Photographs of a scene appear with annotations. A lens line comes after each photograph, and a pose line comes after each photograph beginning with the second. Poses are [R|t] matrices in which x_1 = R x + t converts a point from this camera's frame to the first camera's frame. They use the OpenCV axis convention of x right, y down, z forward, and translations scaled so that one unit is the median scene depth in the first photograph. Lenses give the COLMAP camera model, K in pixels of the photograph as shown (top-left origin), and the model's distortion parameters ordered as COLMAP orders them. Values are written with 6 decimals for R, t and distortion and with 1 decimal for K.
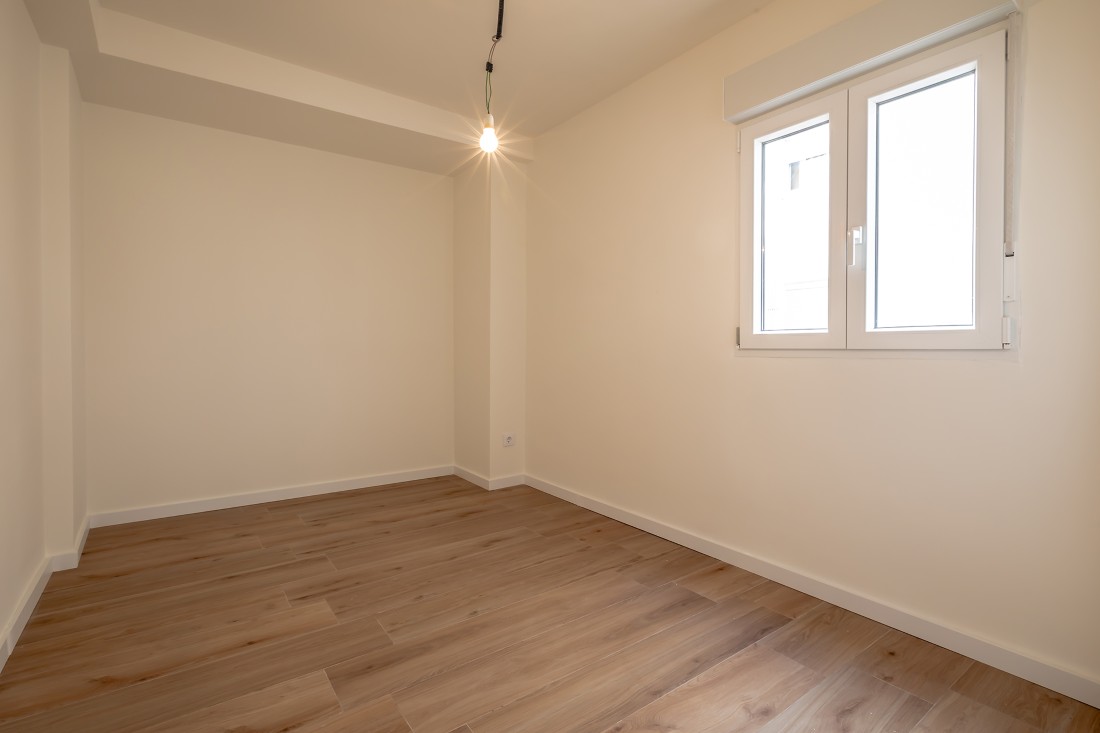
lens RADIAL K [[512.1, 0, 526.2], [0, 512.1, 344.0], [0, 0, 1]] dist [0.000289, 0.000334]
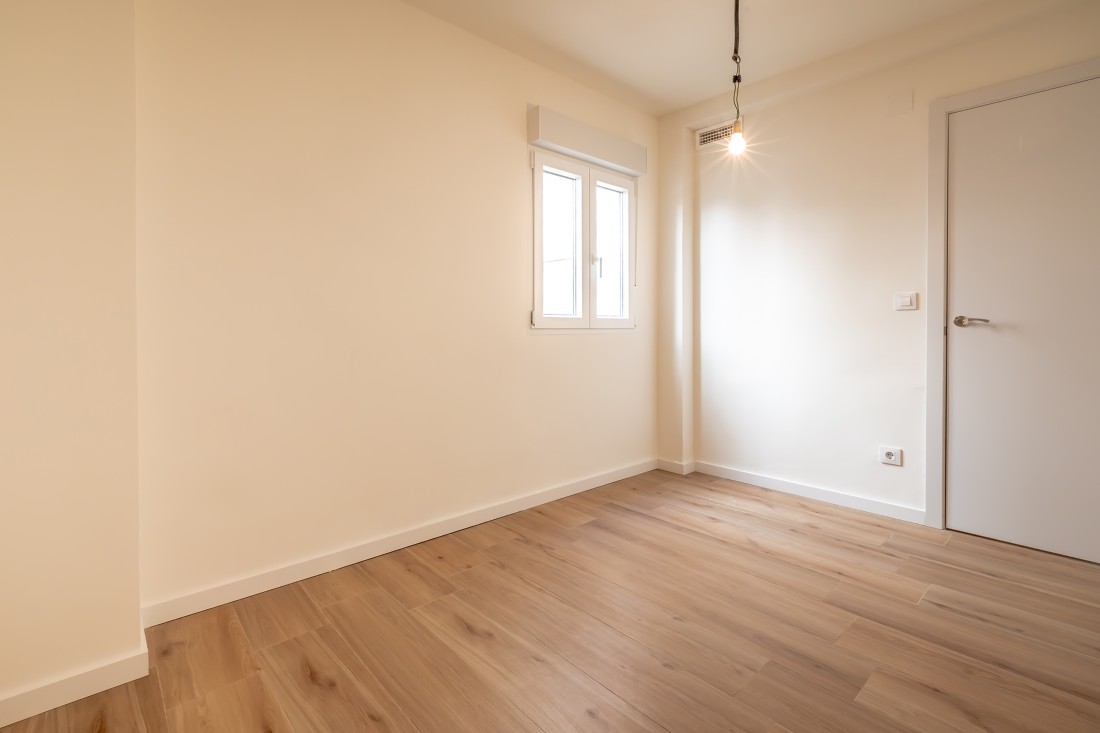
lens RADIAL K [[513.4, 0, 553.9], [0, 513.4, 330.1], [0, 0, 1]] dist [-0.009956, -0.000186]
pose [[-0.135669, -0.006088, 0.990736, -0.905194], [-0.000842, 0.999981, 0.006030, 0.003764], [-0.990754, -0.000016, -0.135672, 1.248799]]
